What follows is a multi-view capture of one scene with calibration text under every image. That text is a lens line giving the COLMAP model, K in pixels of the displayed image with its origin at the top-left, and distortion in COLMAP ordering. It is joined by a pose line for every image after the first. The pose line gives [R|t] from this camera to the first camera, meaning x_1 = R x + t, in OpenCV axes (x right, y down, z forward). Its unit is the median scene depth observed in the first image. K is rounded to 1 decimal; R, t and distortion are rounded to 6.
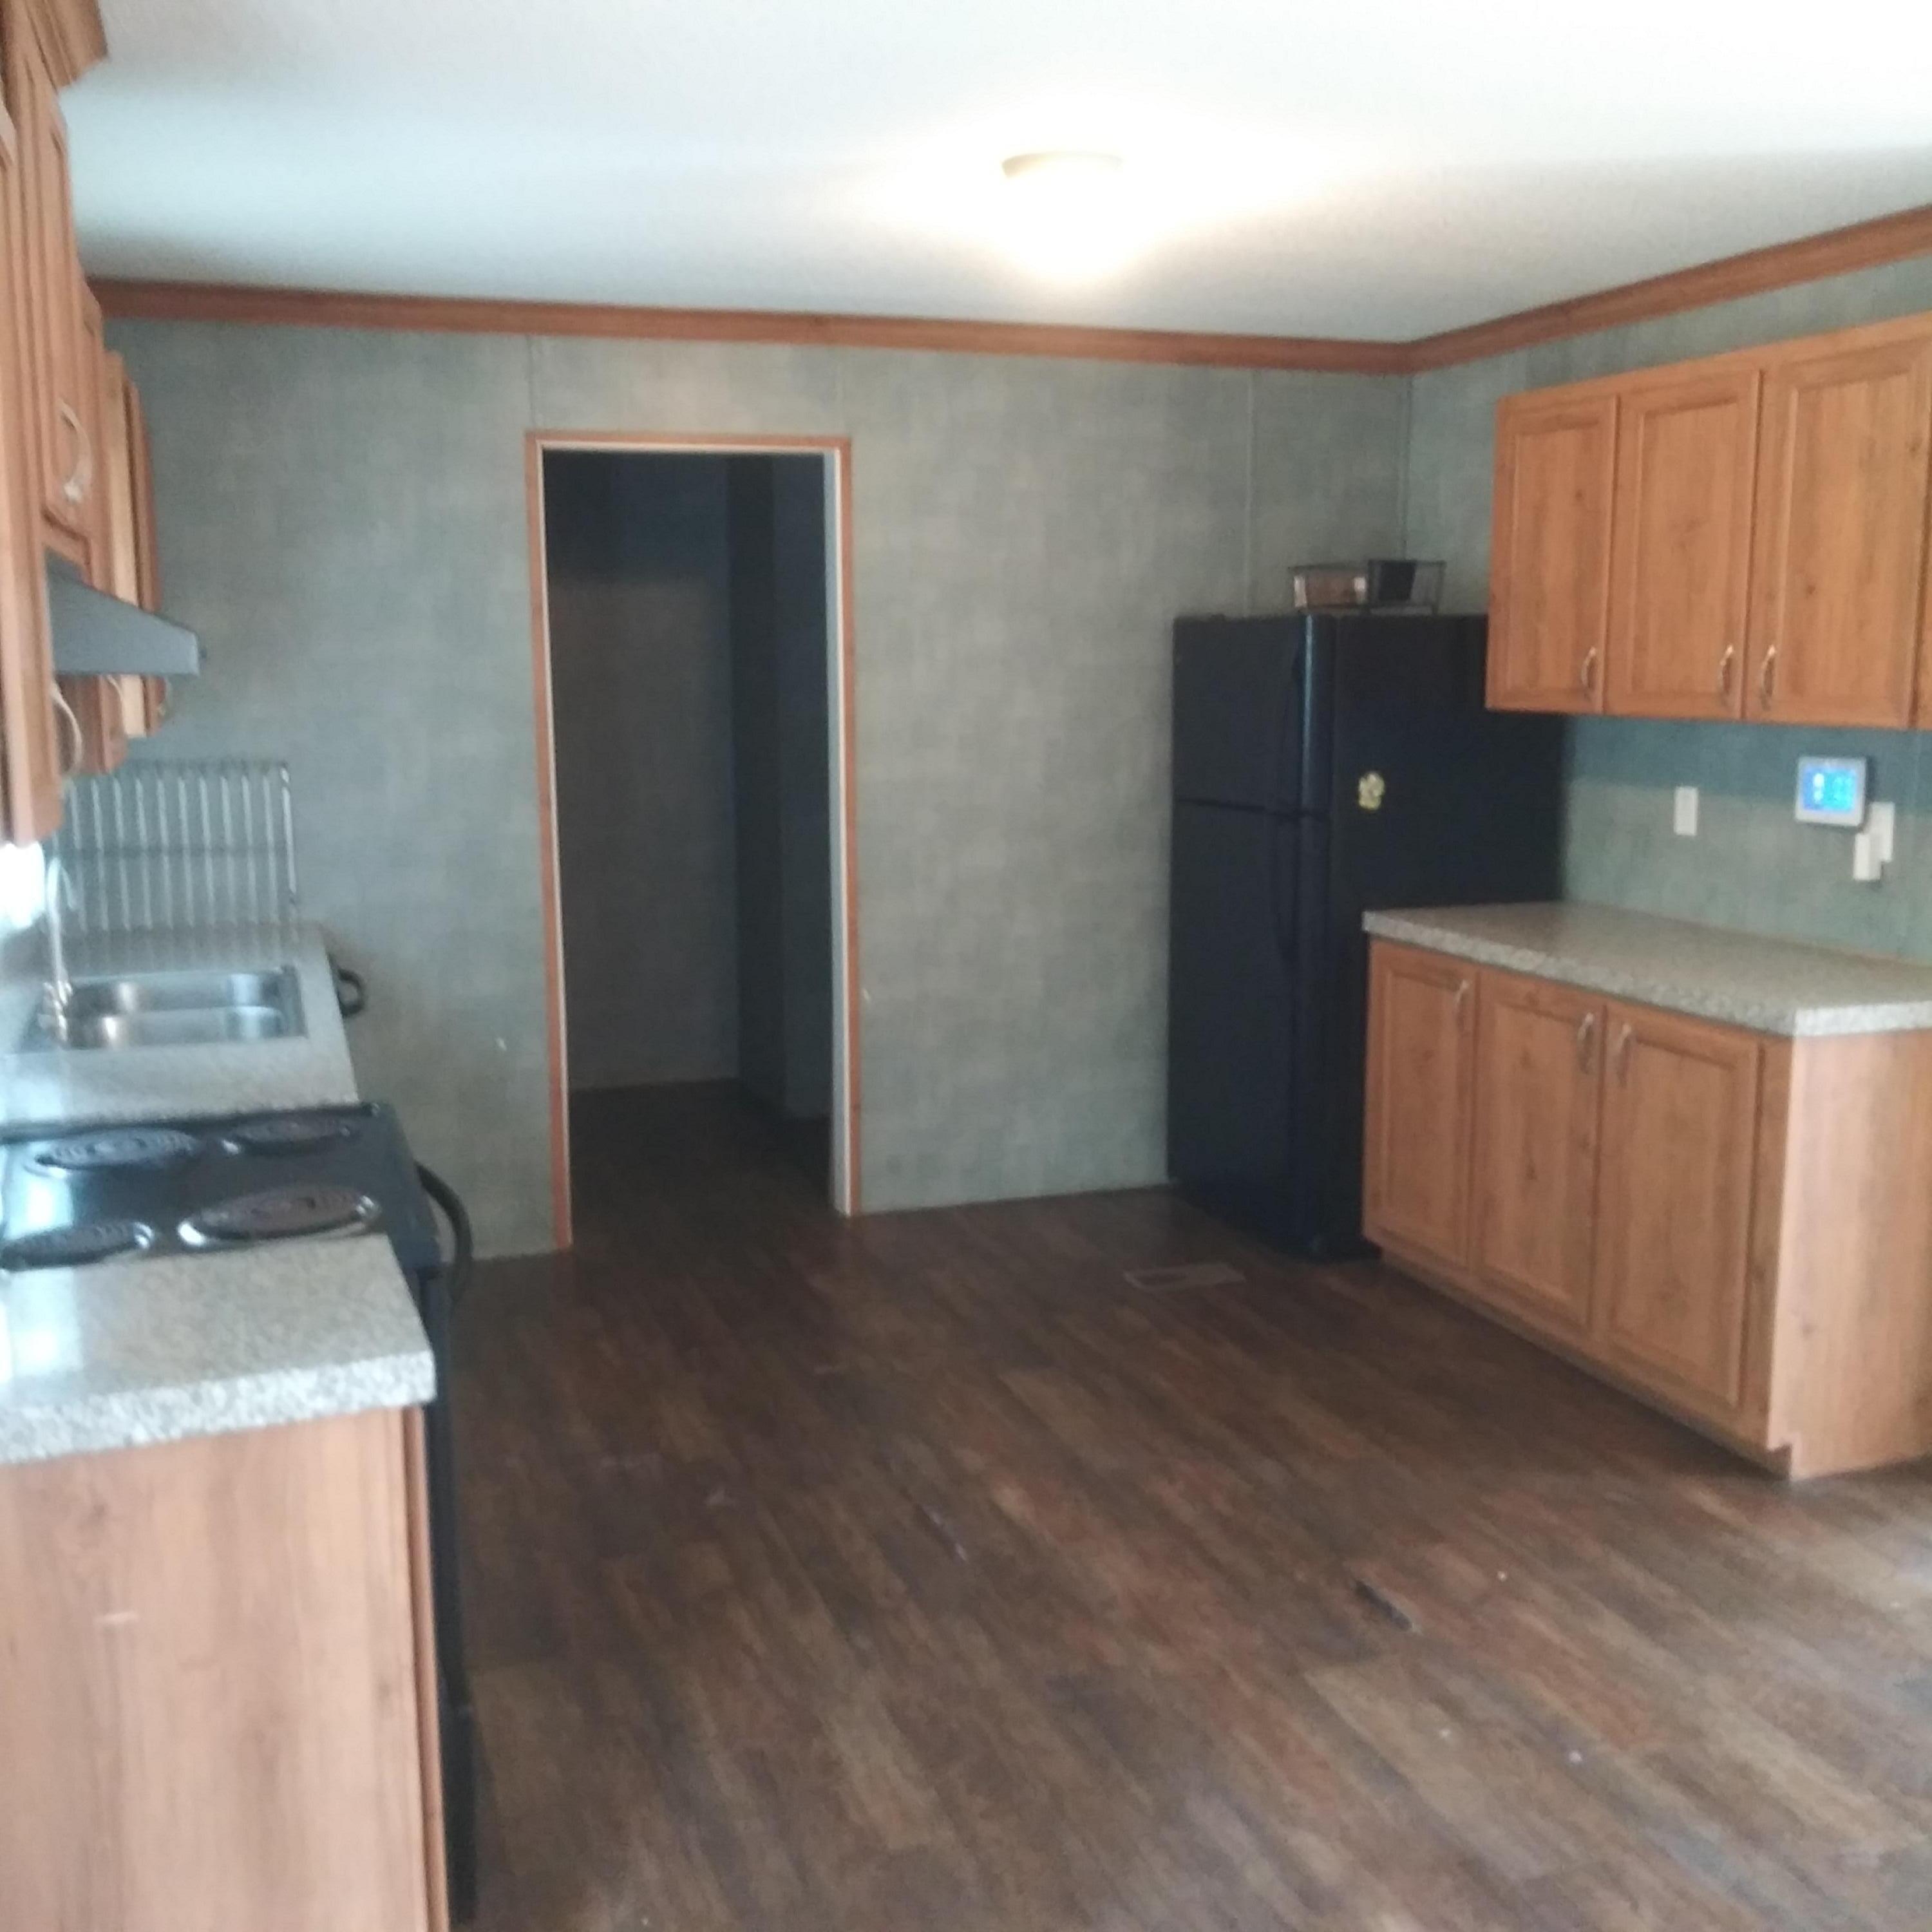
lens RADIAL K [[2053.6, 0, 968.3], [0, 2053.6, 965.7], [0, 0, 1]] dist [0.012895, 0.000000]
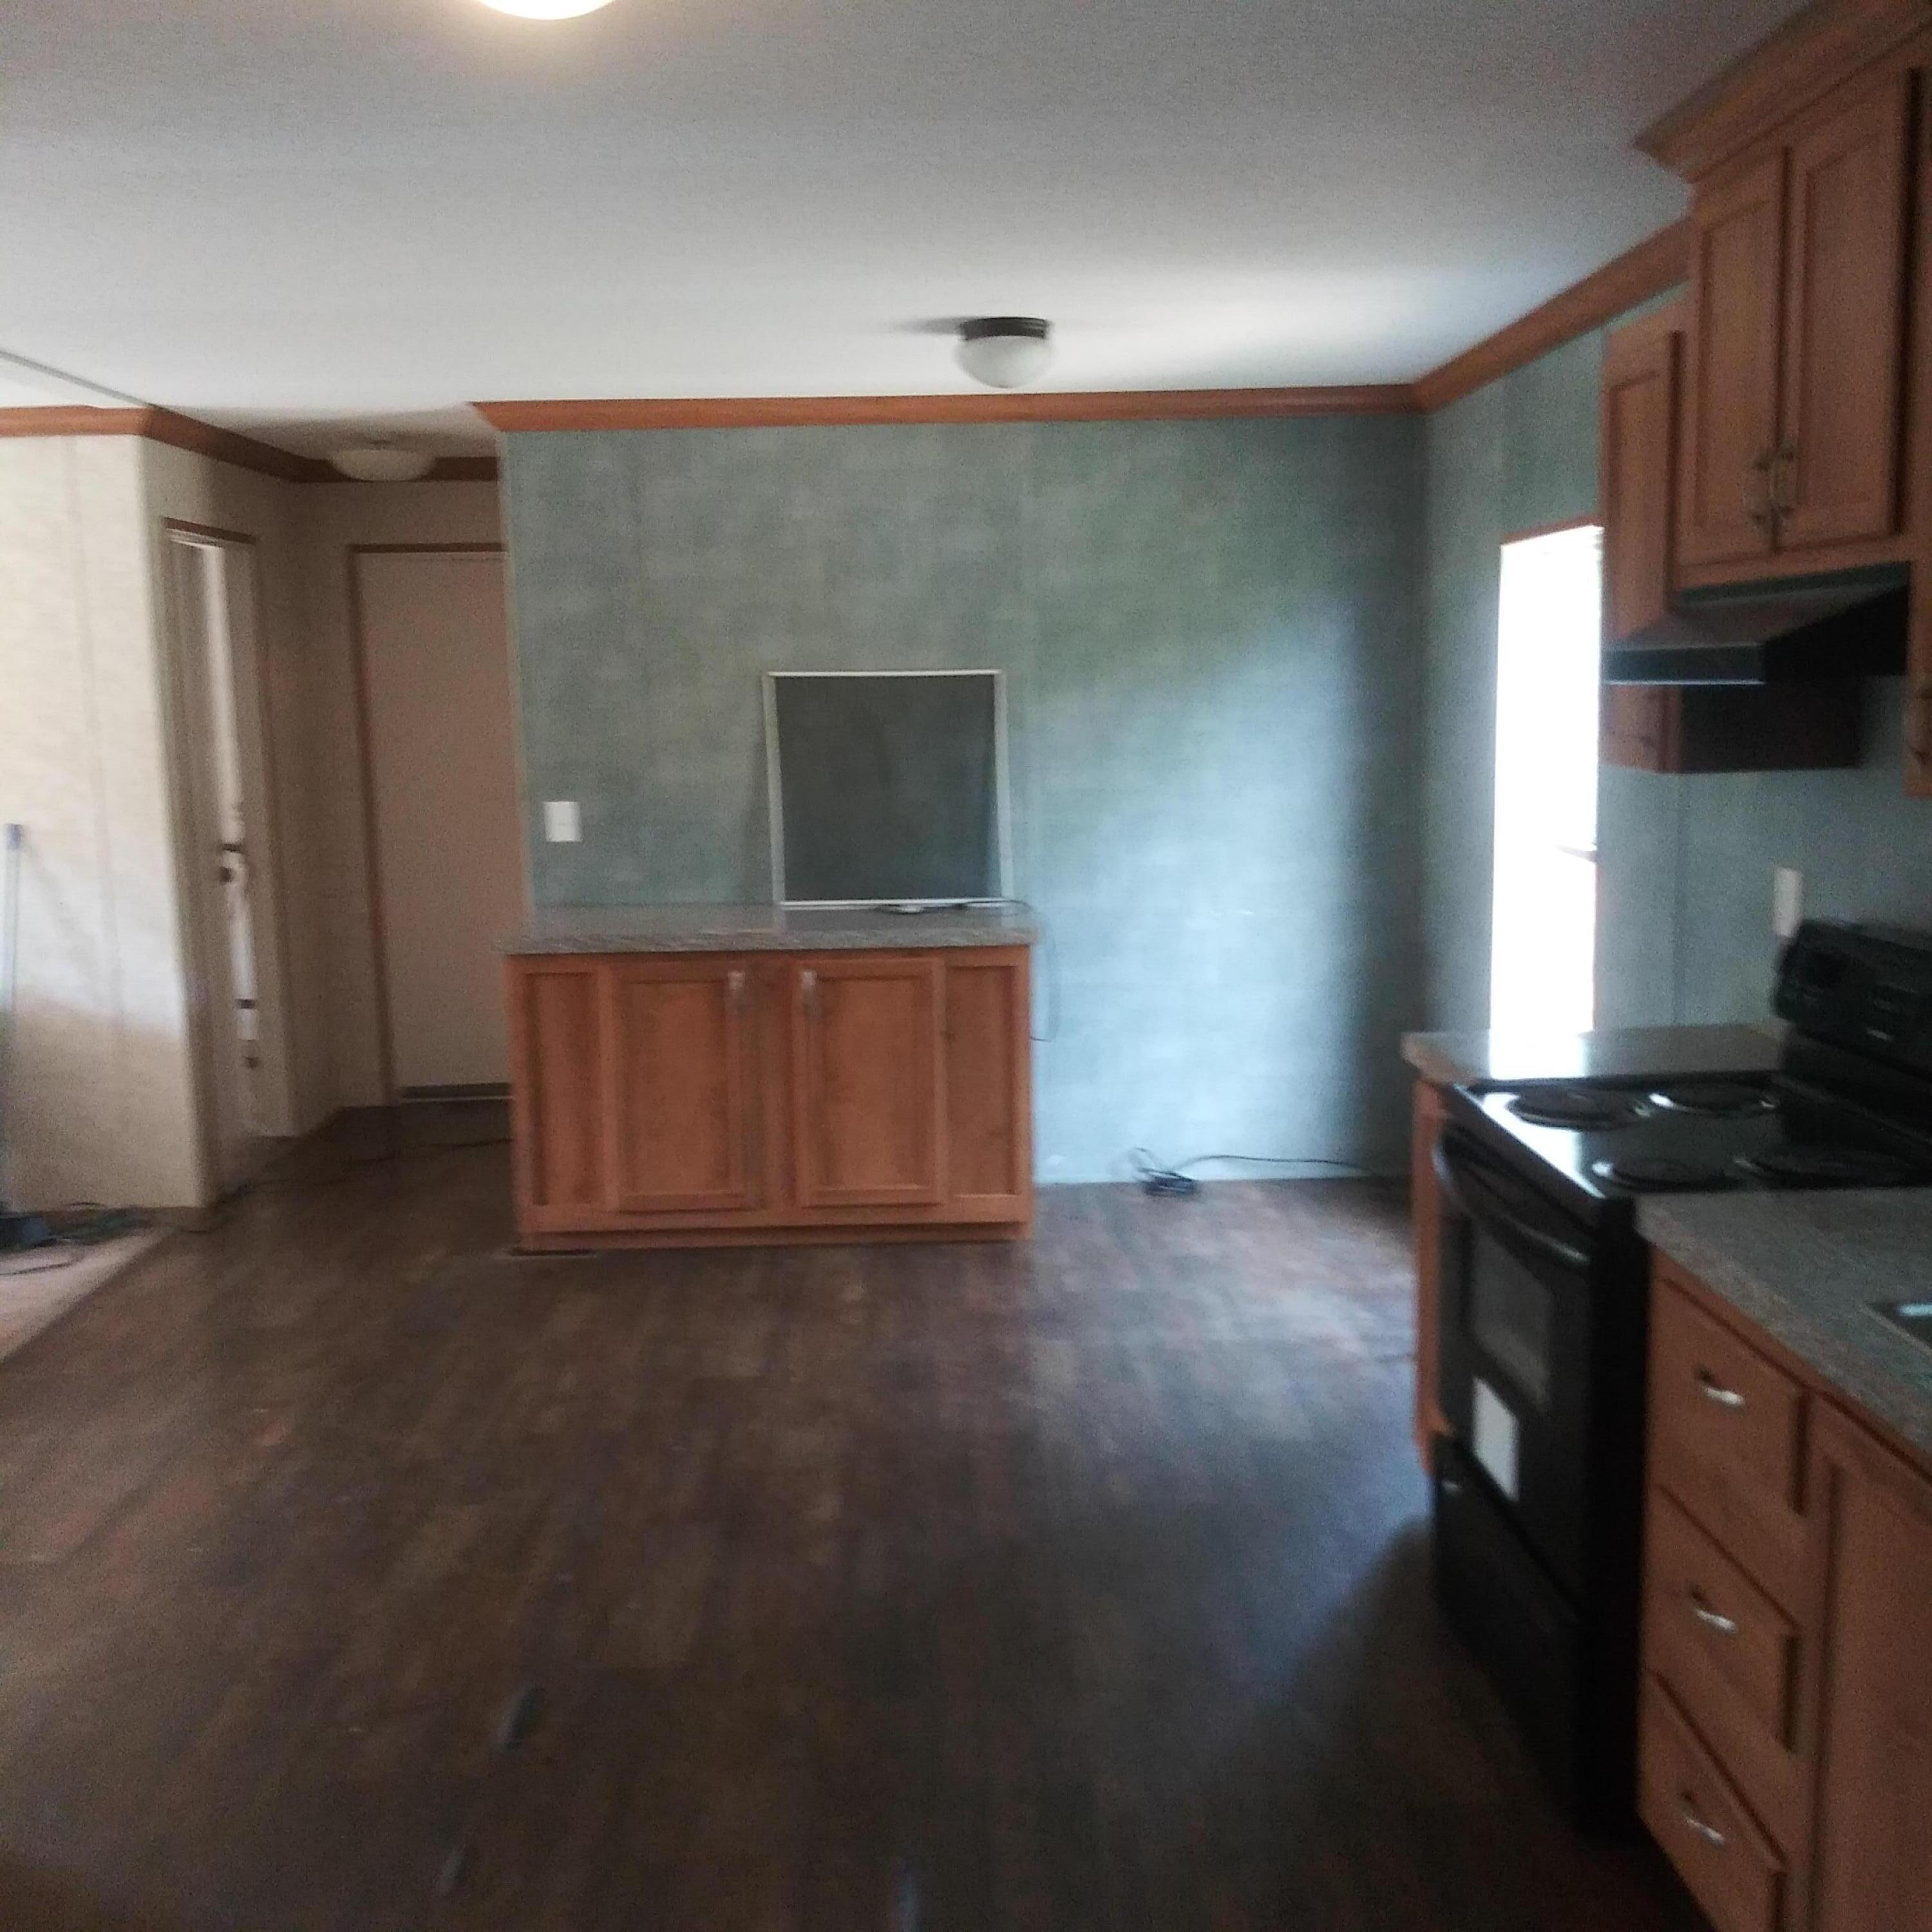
lens RADIAL K [[2053.6, 0, 968.5], [0, 2053.6, 969.4], [0, 0, 1]] dist [0.012895, 0.000000]
pose [[-0.955296, 0.000963, 0.295651, -0.308961], [0.083711, 0.959955, 0.267356, -0.282708], [-0.283554, 0.280153, -0.917121, 1.995742]]
